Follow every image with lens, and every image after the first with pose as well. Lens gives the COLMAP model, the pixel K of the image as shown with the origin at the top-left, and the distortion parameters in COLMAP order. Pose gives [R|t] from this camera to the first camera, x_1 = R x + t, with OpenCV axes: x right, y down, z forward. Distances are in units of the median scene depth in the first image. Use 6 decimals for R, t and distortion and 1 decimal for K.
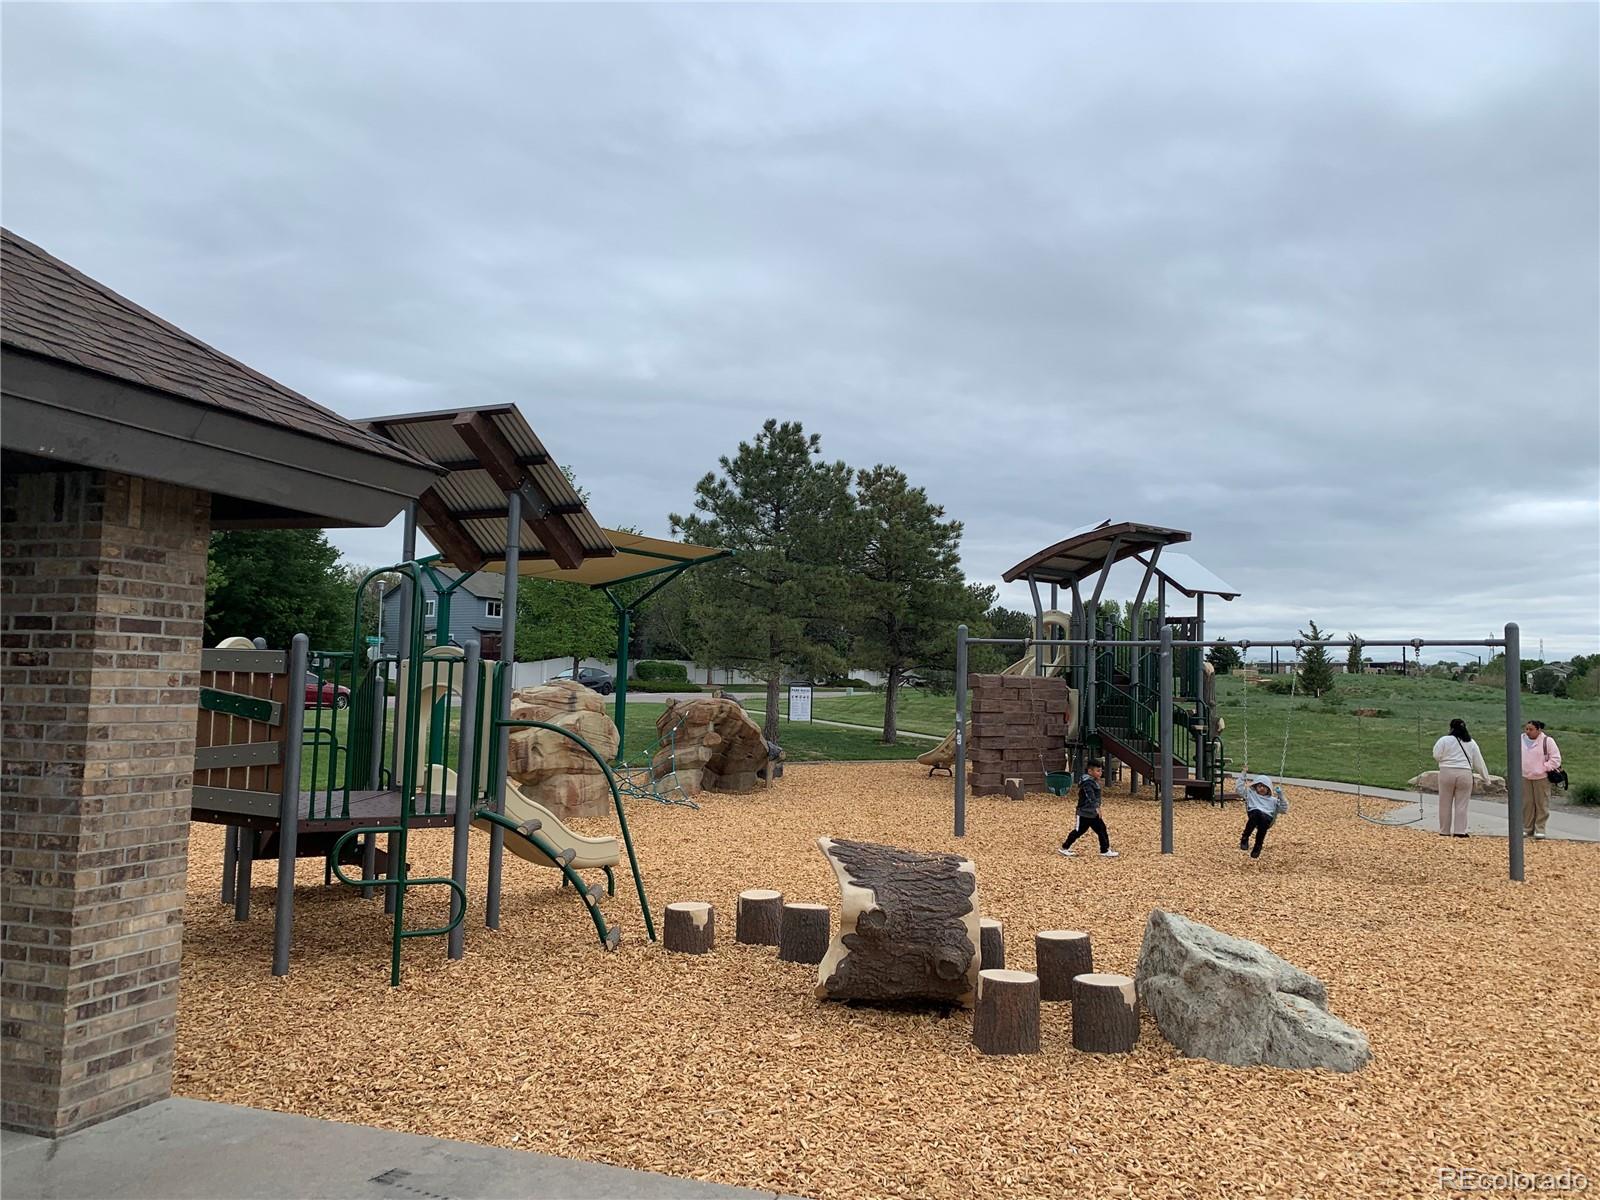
lens RADIAL K [[1217.3, 0, 800.0], [0, 1217.3, 600.0], [0, 0, 1]] dist [0.147292, -0.000575]
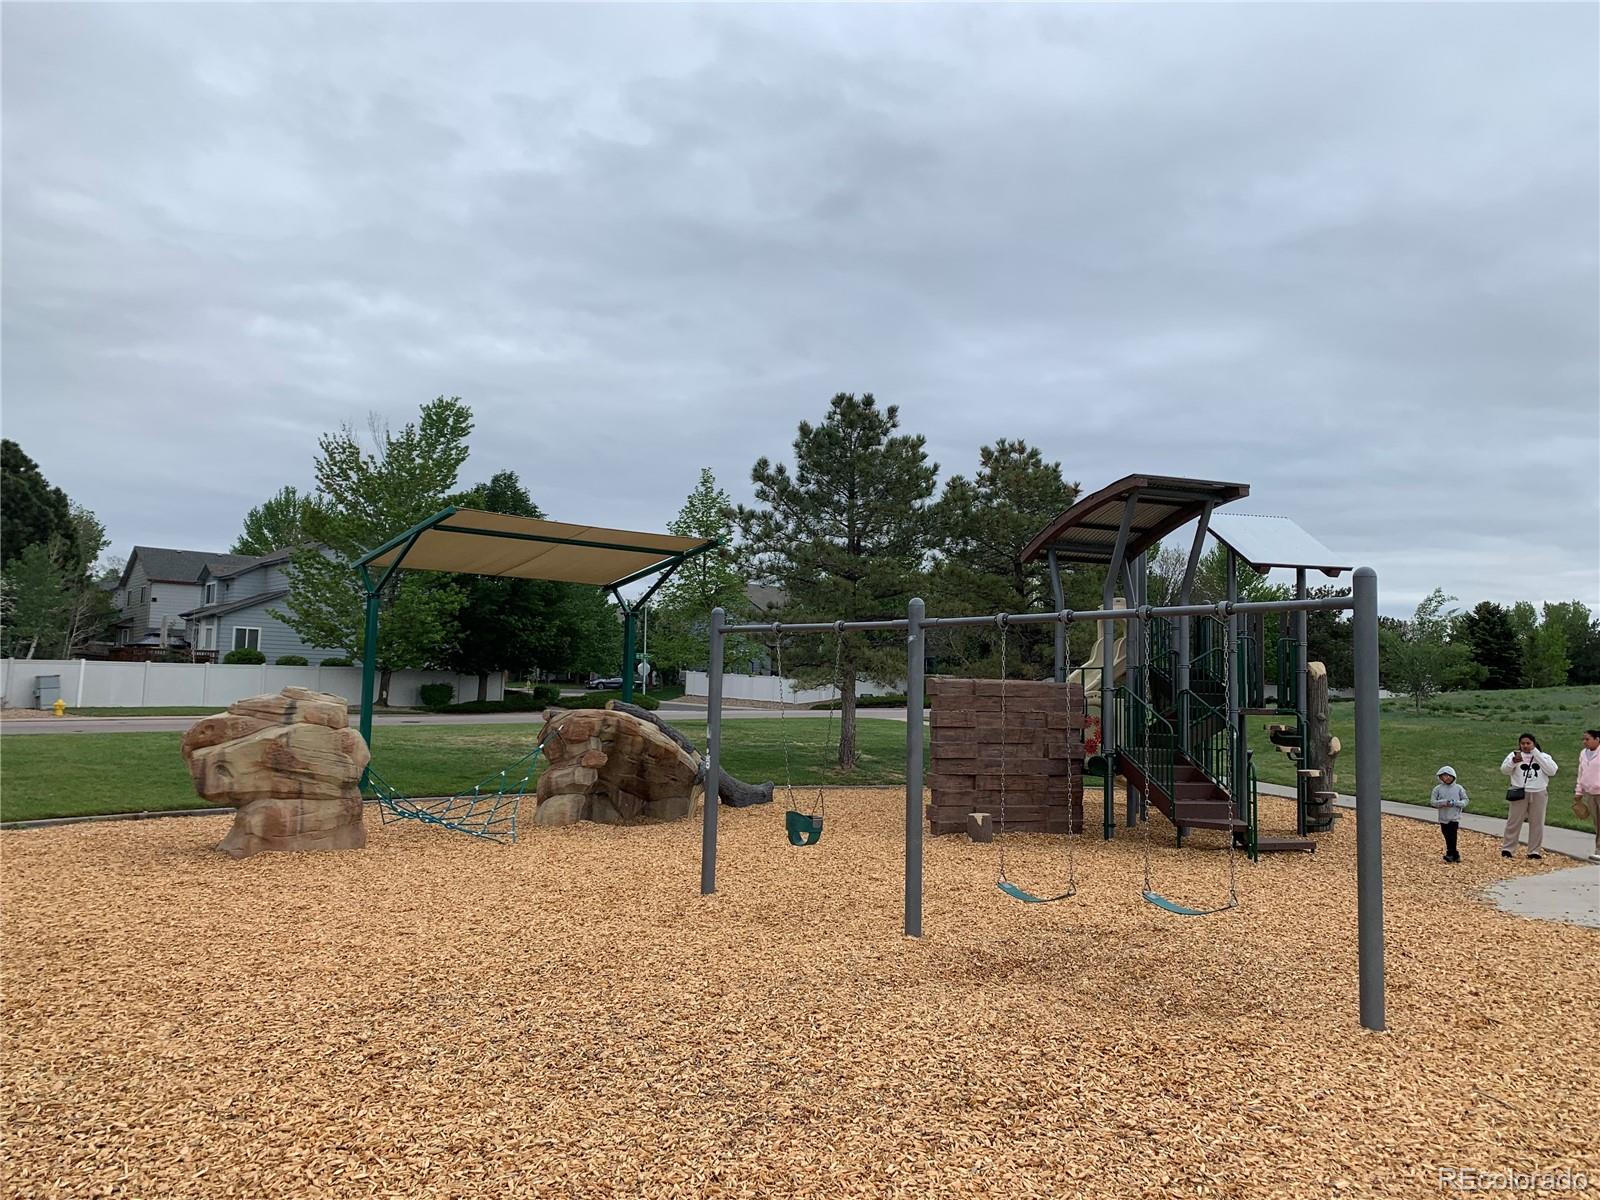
lens RADIAL K [[1202.2, 0, 800.0], [0, 1202.2, 600.0], [0, 0, 1]] dist [0.044851, -0.003505]
pose [[0.947398, -0.029985, -0.318650, 0.305818], [0.024938, 0.999491, -0.019905, 0.023270], [0.319085, 0.010912, 0.947663, 0.240125]]
